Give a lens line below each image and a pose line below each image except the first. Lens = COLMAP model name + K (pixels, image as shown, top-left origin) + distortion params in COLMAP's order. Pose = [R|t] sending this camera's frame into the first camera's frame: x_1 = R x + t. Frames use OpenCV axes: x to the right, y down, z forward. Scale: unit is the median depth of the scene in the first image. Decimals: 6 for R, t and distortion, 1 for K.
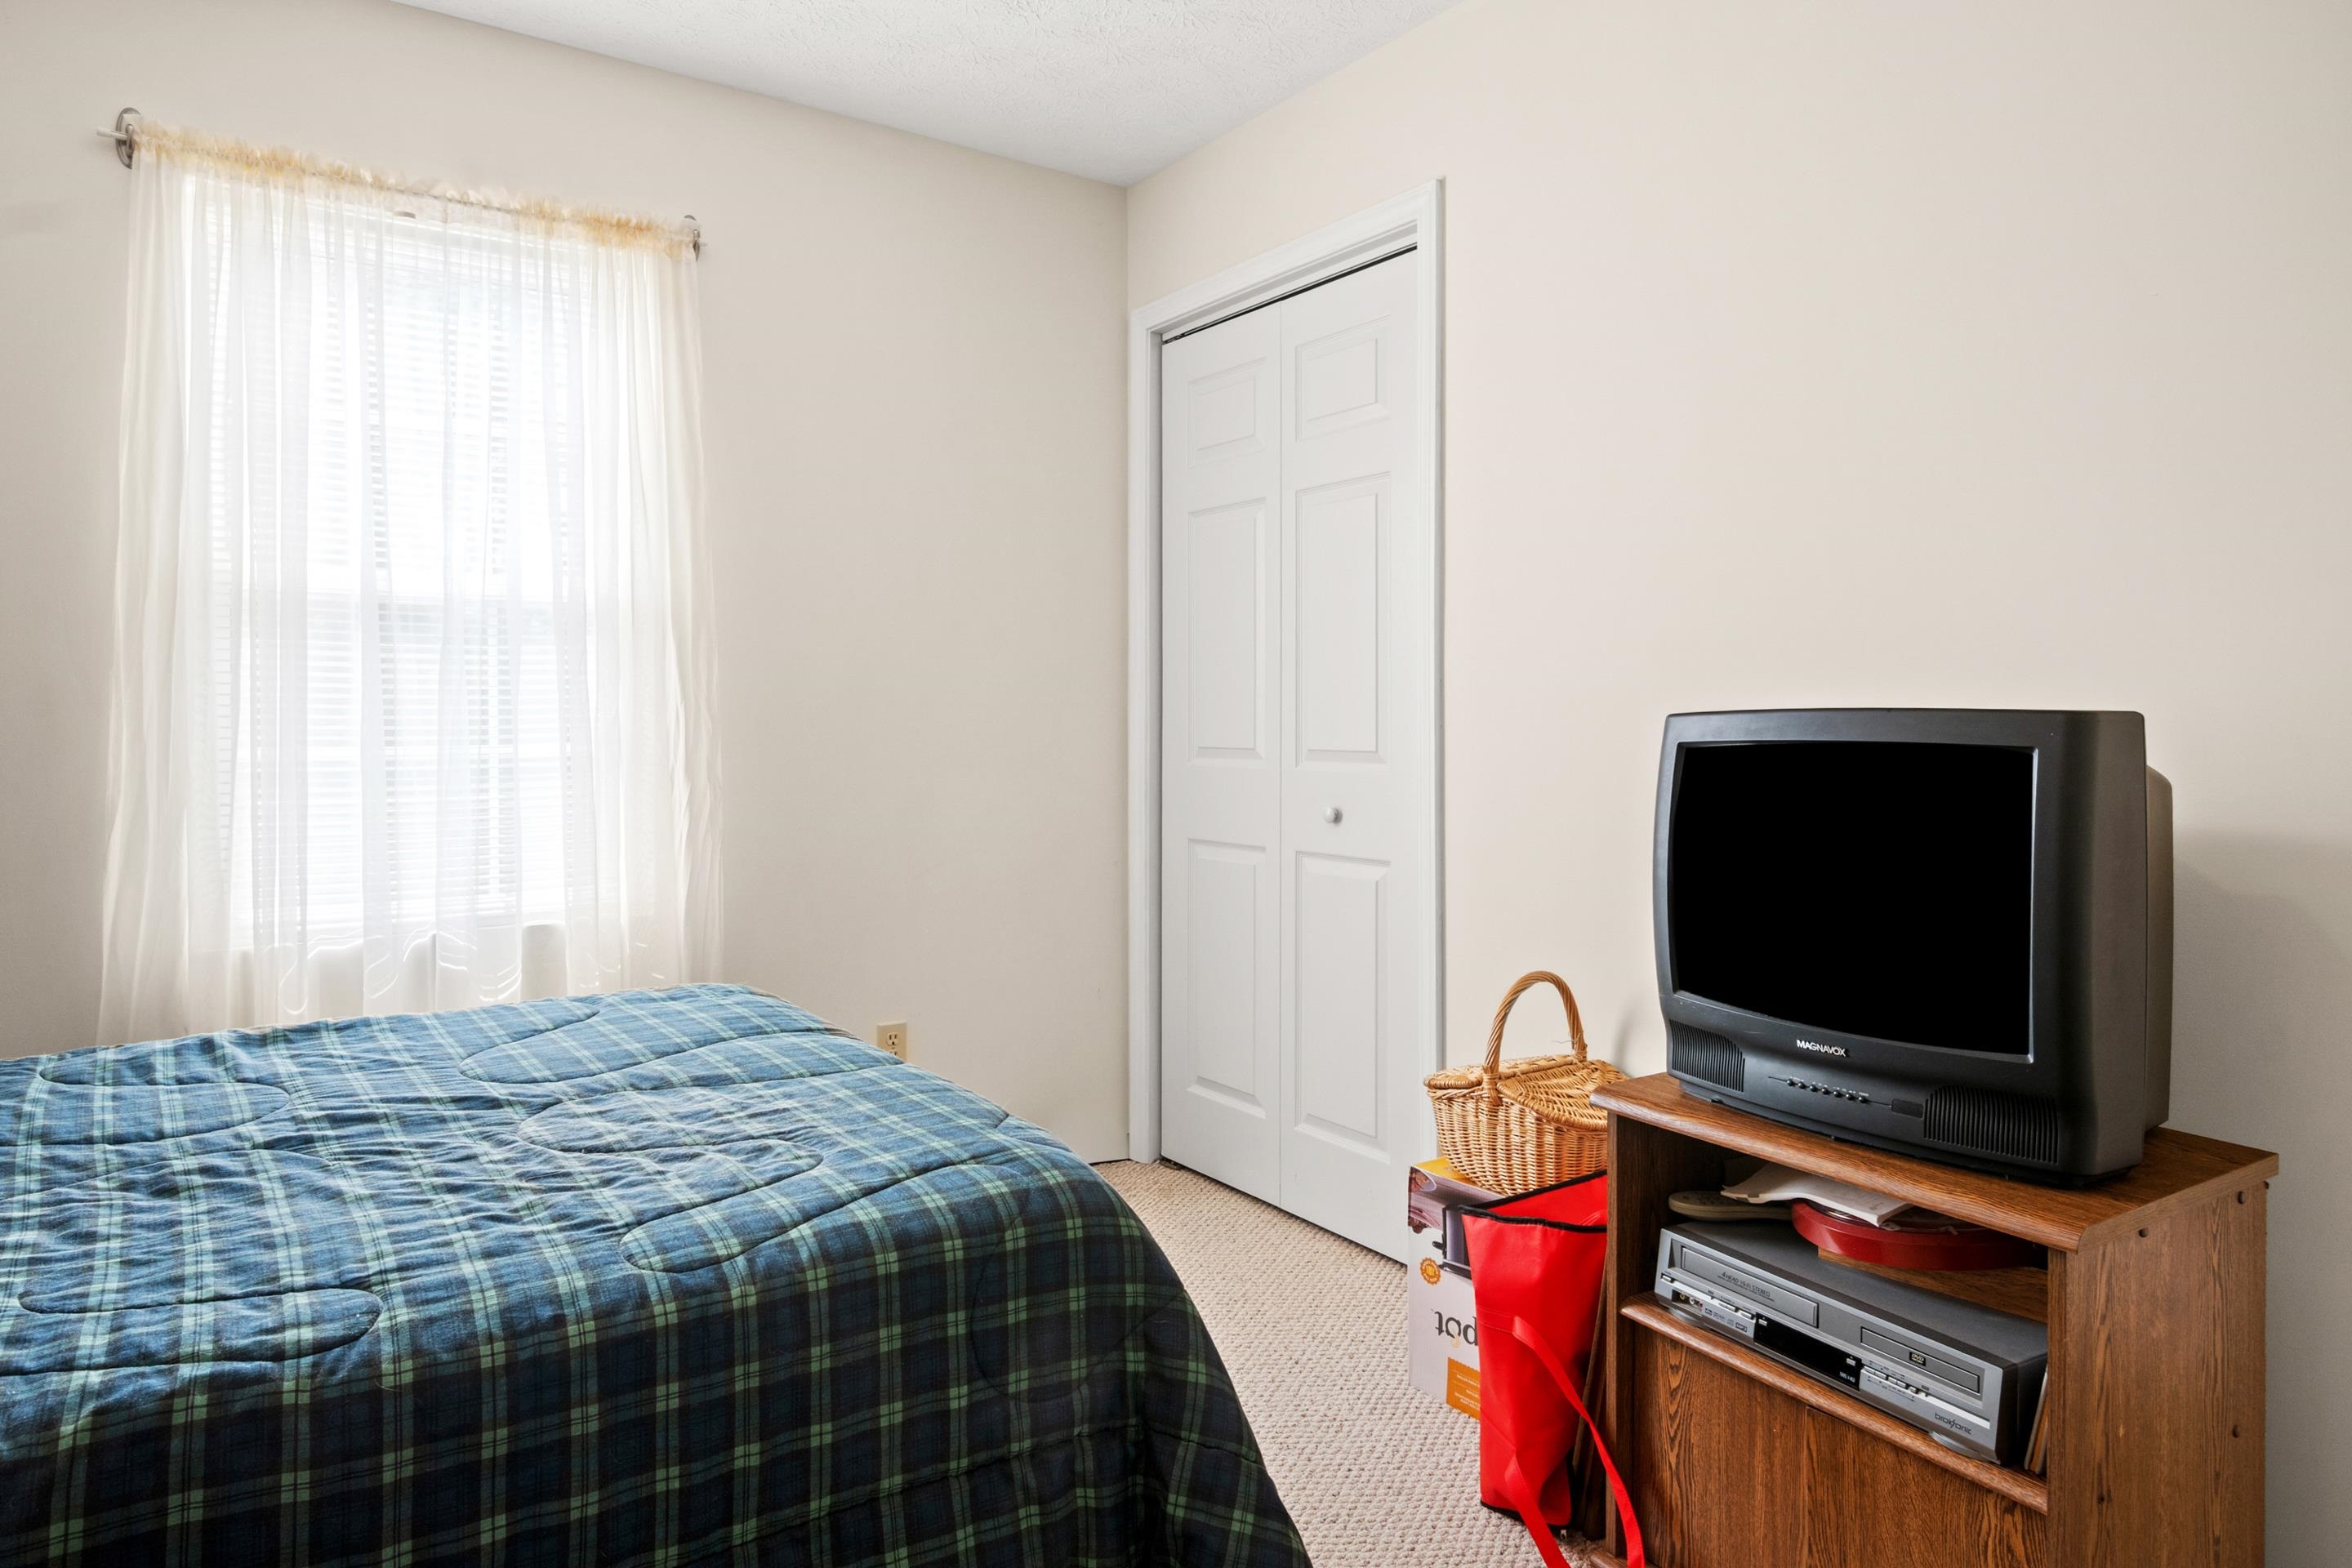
lens RADIAL K [[1399.6, 0, 1161.4], [0, 1399.6, 777.2], [0, 0, 1]] dist [0.001464, -0.008290]
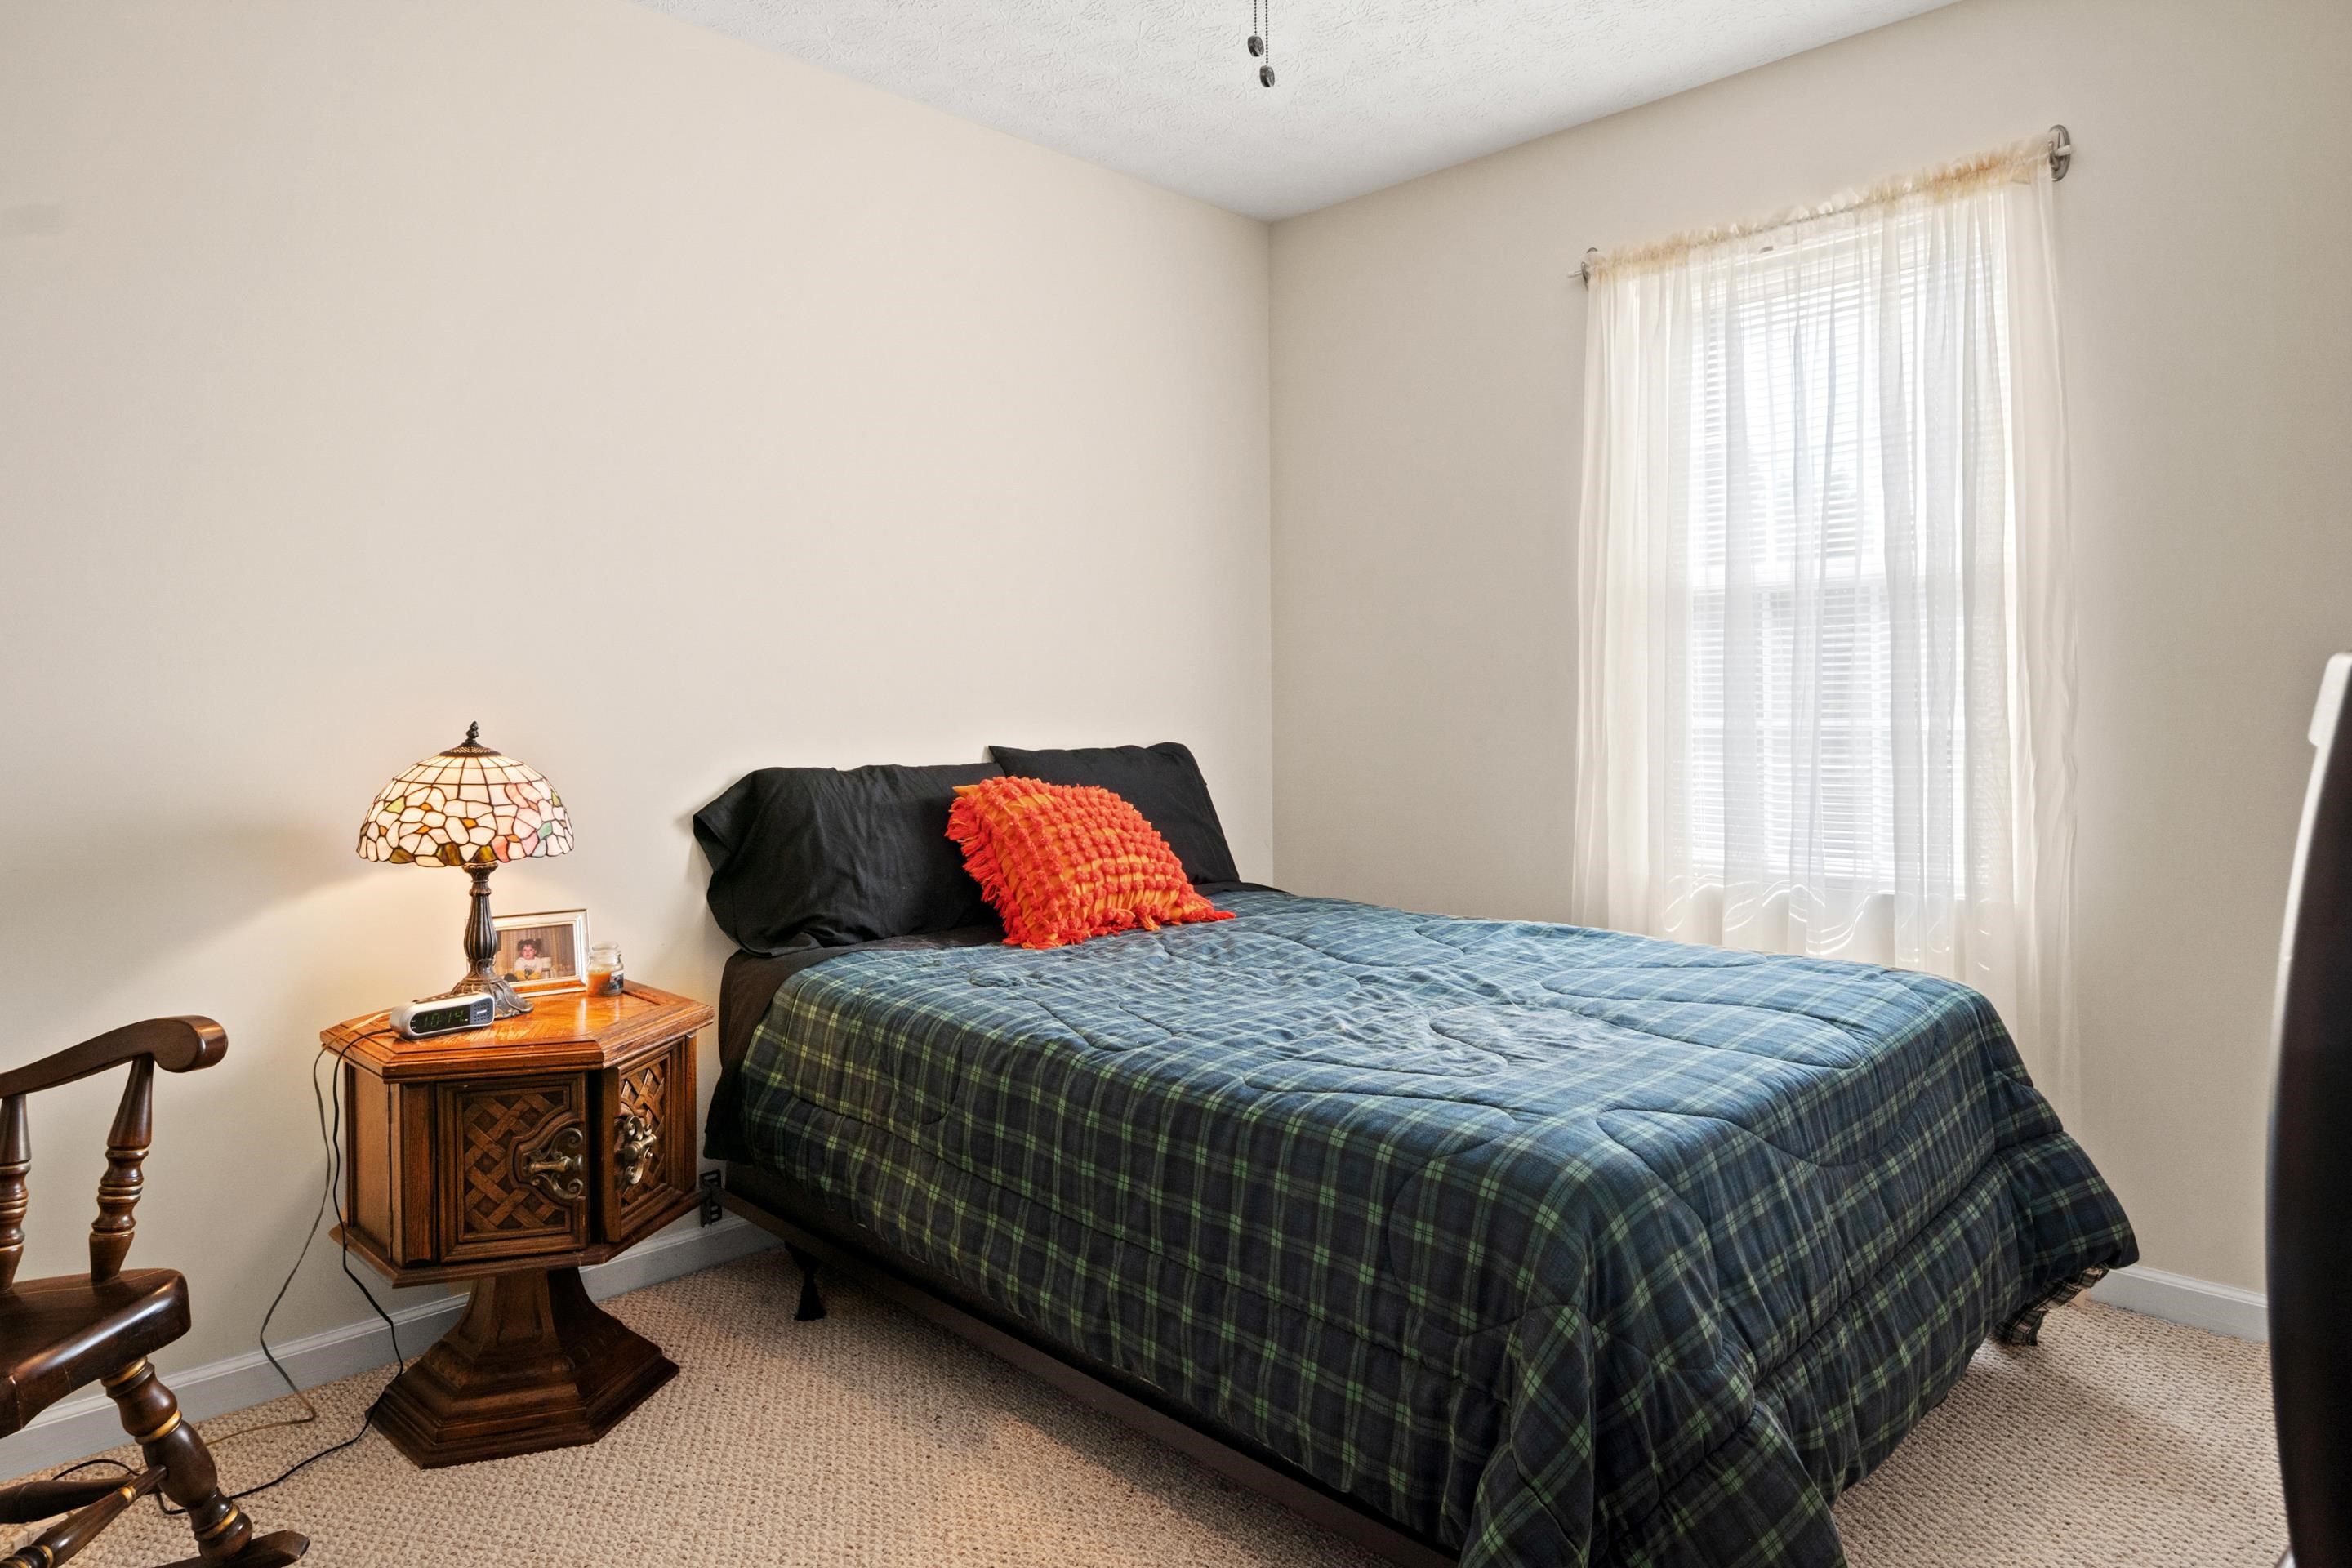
lens RADIAL K [[1399.6, 0, 1161.4], [0, 1399.6, 777.2], [0, 0, 1]] dist [0.001464, -0.008290]
pose [[0.167061, 0.053580, -0.984490, 0.524831], [-0.031535, 0.998302, 0.048981, -0.014673], [0.985442, 0.022863, 0.168467, 0.337352]]
